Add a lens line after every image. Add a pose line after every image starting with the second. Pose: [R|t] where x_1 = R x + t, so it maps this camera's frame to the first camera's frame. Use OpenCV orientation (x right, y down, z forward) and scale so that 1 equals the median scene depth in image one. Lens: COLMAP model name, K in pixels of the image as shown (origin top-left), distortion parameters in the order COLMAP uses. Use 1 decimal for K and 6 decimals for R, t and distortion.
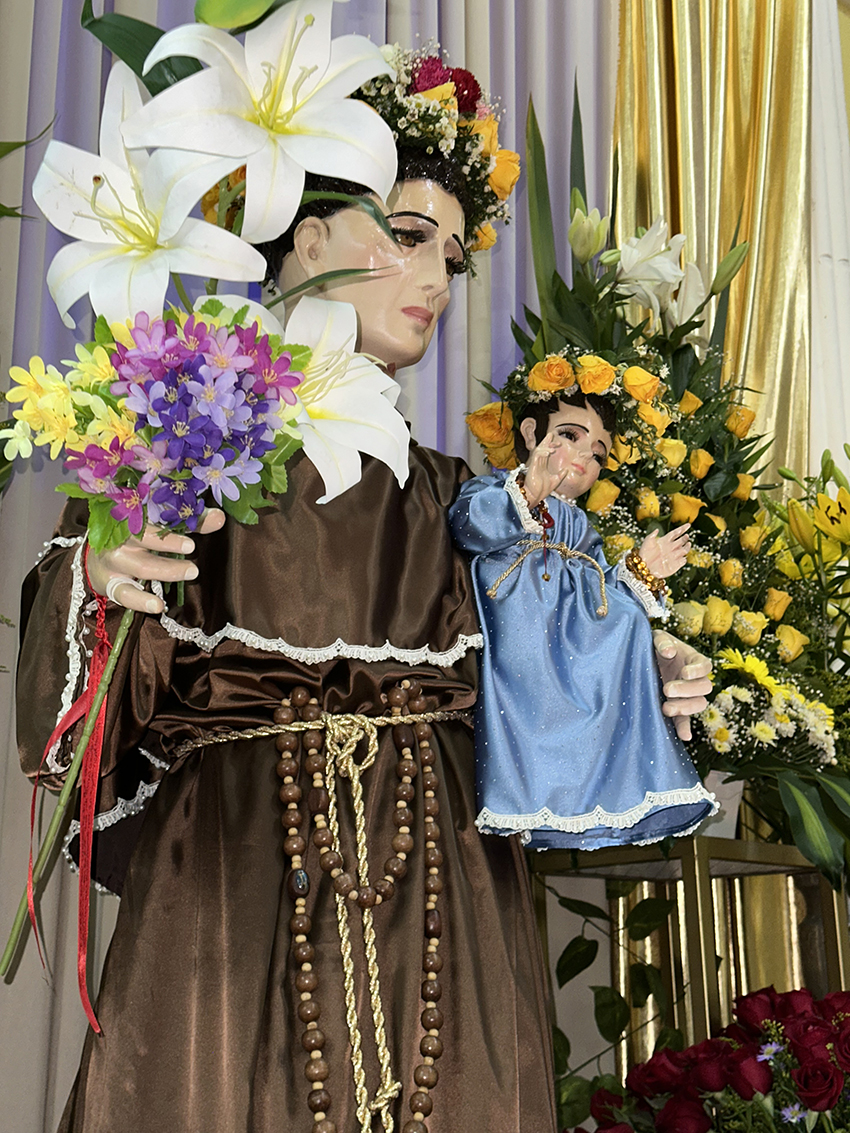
lens RADIAL K [[1572.0, 0, 426.4], [0, 1572.0, 556.6], [0, 0, 1]] dist [0.130198, 0.000000]
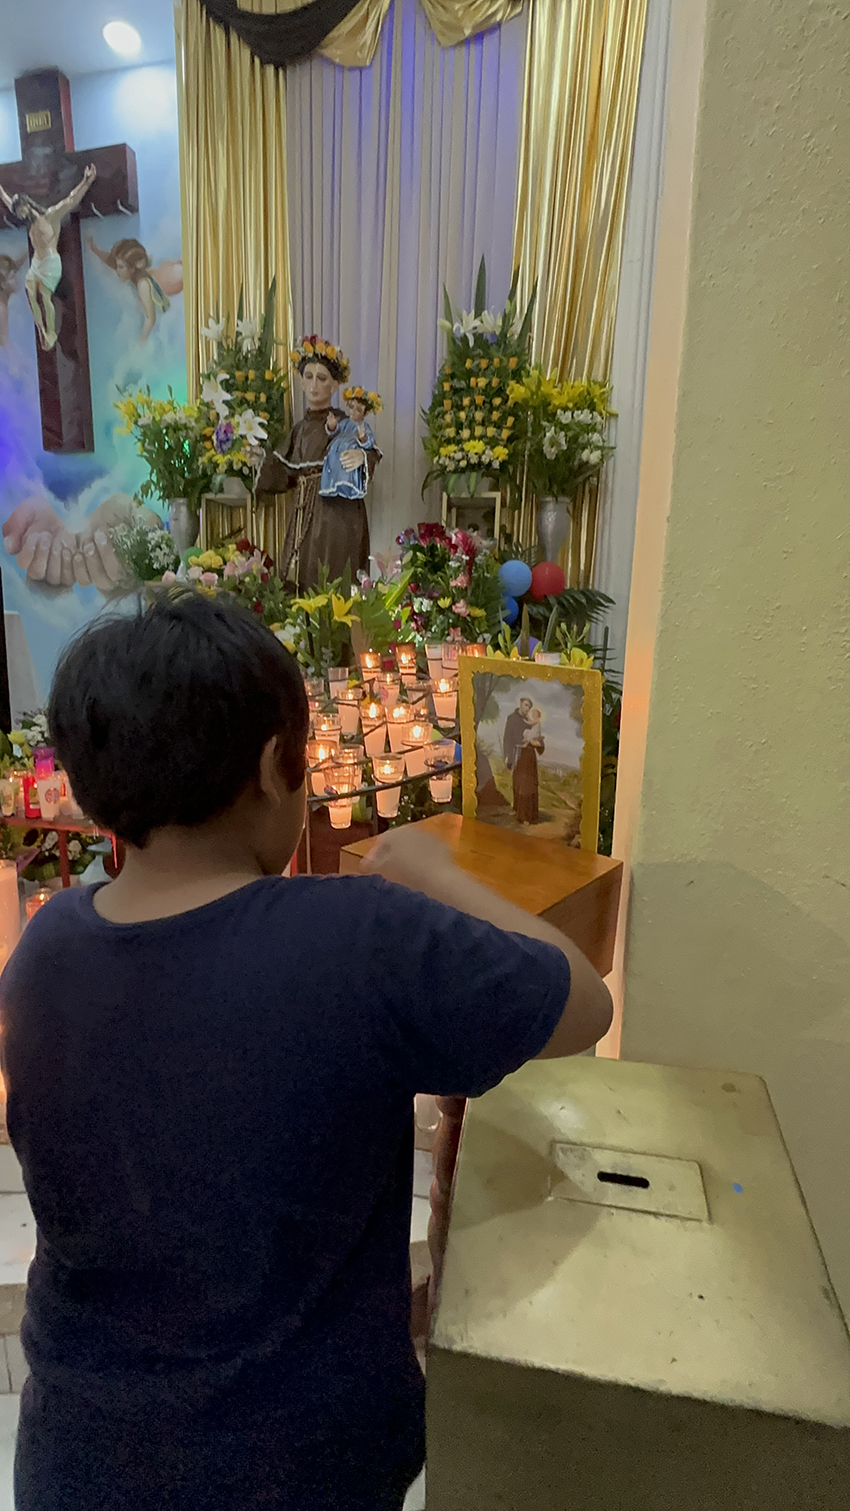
lens RADIAL K [[692.5, 0, 425.2], [0, 692.5, 750.7], [0, 0, 1]] dist [0.000689, -0.000987]
pose [[0.578675, 0.169149, -0.797825, 2.236062], [0.179216, 0.927971, 0.326729, 0.261840], [0.795624, -0.332053, 0.506679, -0.260898]]
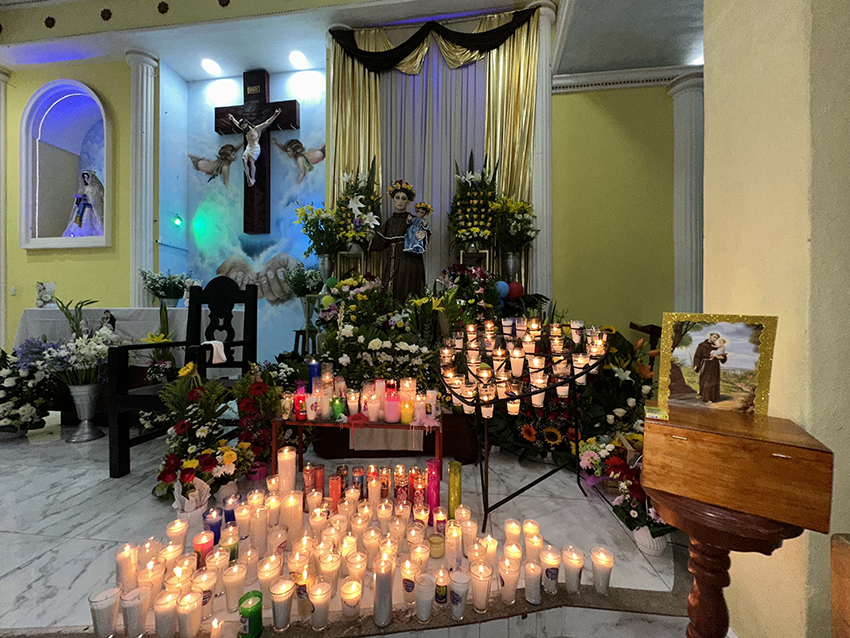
lens RADIAL K [[340.9, 0, 425.3], [0, 340.9, 316.6], [0, 0, 1]] dist [-0.003911, 0.000223]
pose [[0.662938, 0.007679, -0.748635, 1.889683], [0.183262, 0.967862, 0.172212, 0.219120], [0.725898, -0.251363, 0.640225, -0.581489]]
